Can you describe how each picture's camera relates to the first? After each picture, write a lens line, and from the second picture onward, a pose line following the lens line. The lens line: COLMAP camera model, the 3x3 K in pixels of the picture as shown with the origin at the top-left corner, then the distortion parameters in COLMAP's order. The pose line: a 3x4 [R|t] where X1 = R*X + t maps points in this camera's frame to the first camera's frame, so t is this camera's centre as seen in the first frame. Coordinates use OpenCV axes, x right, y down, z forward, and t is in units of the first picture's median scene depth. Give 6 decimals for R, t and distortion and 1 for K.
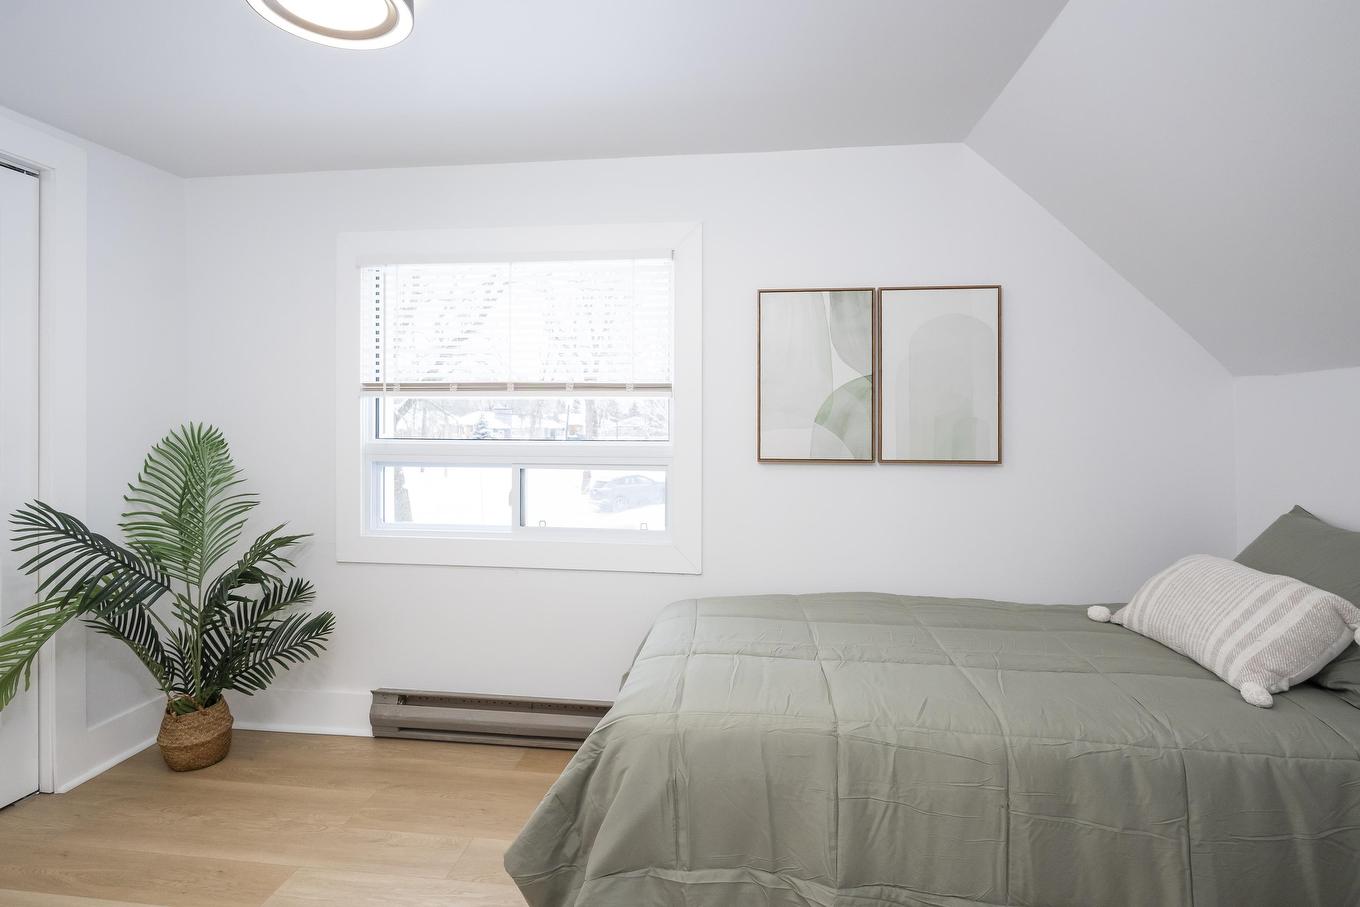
lens RADIAL K [[687.4, 0, 678.2], [0, 687.4, 438.1], [0, 0, 1]] dist [0.001059, 0.000112]
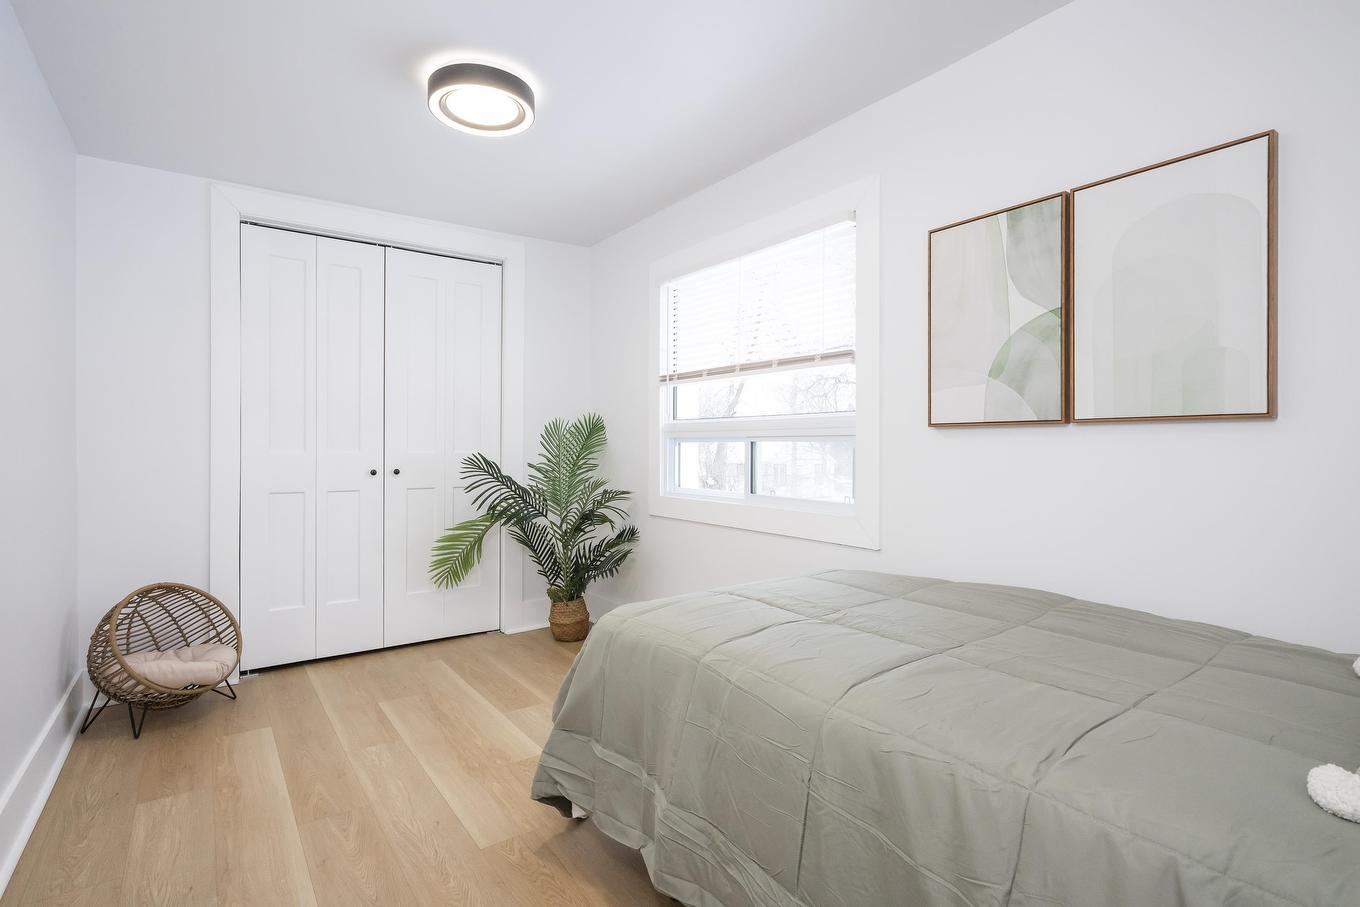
lens RADIAL K [[673.2, 0, 676.5], [0, 673.2, 461.3], [0, 0, 1]] dist [-0.001542, 0.000183]
pose [[0.676308, 0.013226, -0.736500, 0.541619], [-0.018083, 0.999836, 0.001350, 0.084203], [0.736397, 0.012406, 0.676436, 0.186631]]
